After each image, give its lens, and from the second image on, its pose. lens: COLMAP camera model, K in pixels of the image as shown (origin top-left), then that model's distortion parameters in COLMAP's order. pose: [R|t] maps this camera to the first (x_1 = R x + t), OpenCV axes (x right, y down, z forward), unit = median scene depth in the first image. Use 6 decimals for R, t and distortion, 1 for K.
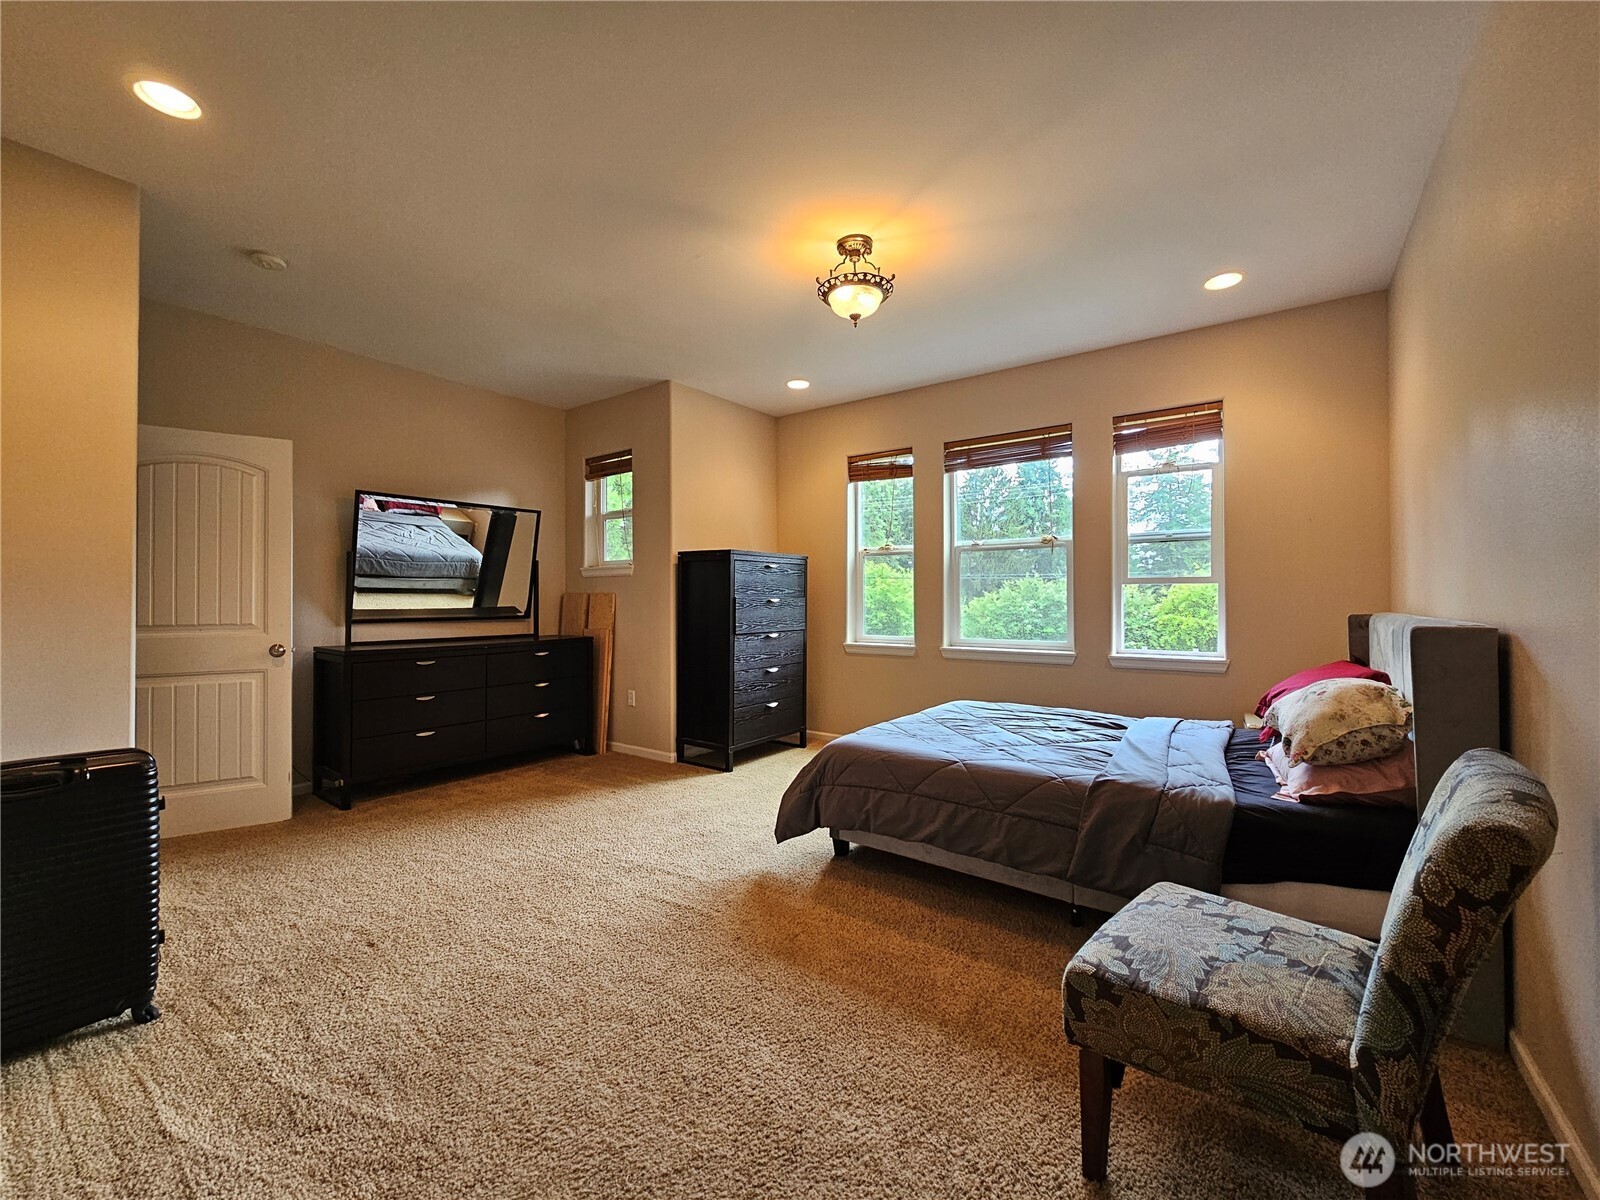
lens RADIAL K [[653.8, 0, 791.8], [0, 653.8, 593.9], [0, 0, 1]] dist [-0.000685, -0.000088]
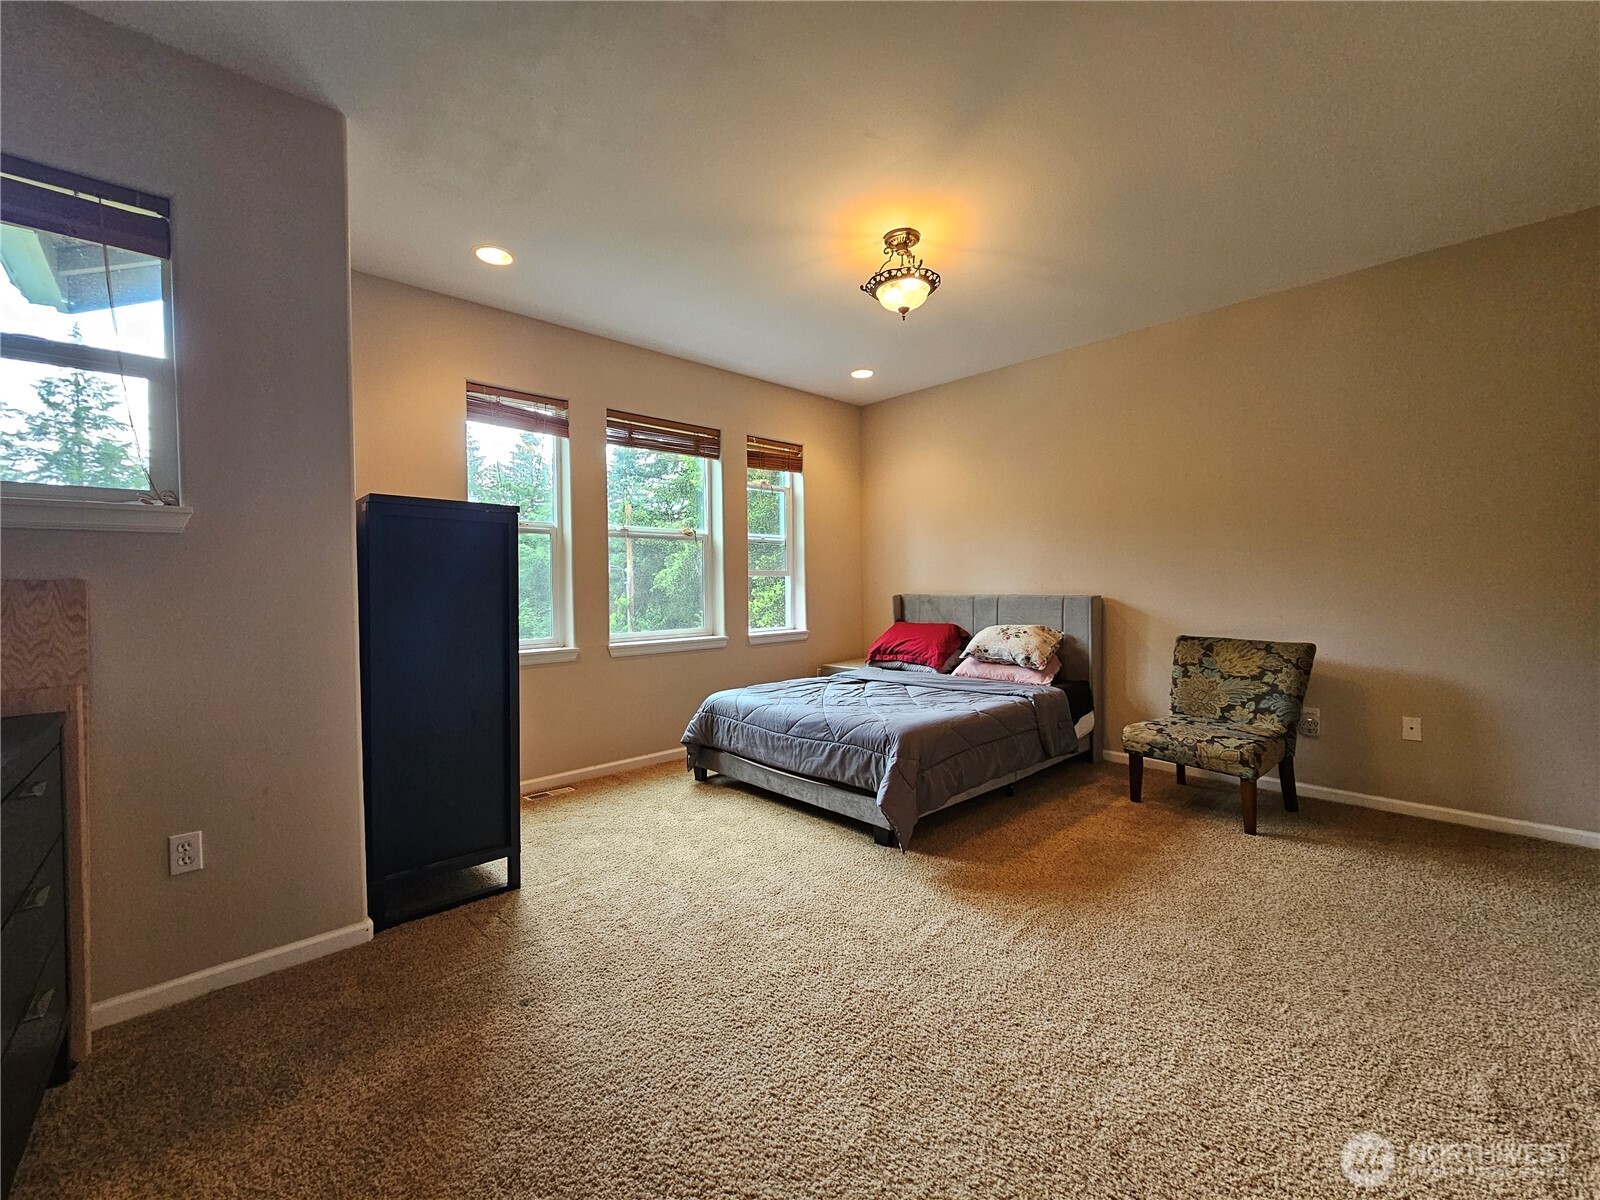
lens RADIAL K [[653.8, 0, 813.7], [0, 653.8, 588.2], [0, 0, 1]] dist [-0.000685, -0.000088]
pose [[0.167697, -0.005575, 0.985823, -1.159619], [-0.003374, 0.999975, 0.006229, 0.000360], [-0.985833, -0.004370, 0.167674, 1.184968]]
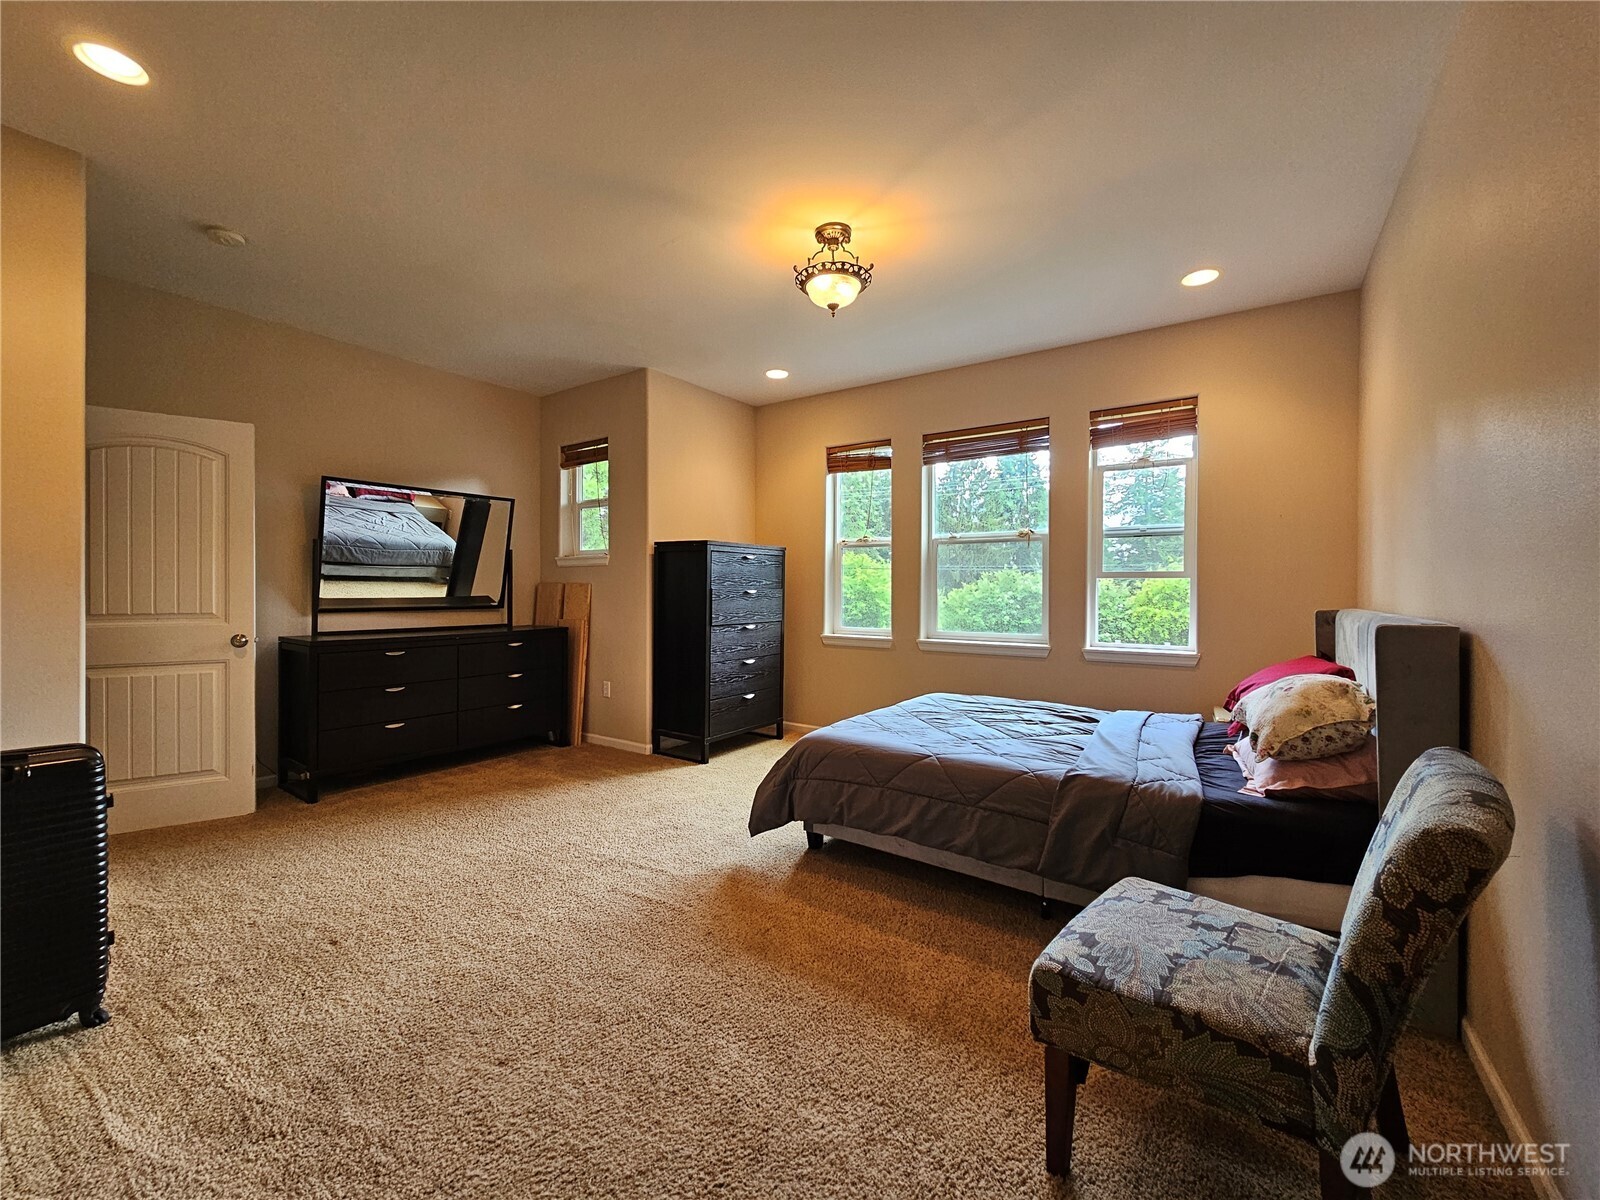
lens RADIAL K [[653.8, 0, 788.9], [0, 653.8, 594.2], [0, 0, 1]] dist [-0.000685, -0.000088]
pose [[0.999630, 0.006311, 0.026476, 0.007816], [-0.006723, 0.999857, 0.015488, -0.004668], [-0.026374, -0.015660, 0.999529, 0.008913]]
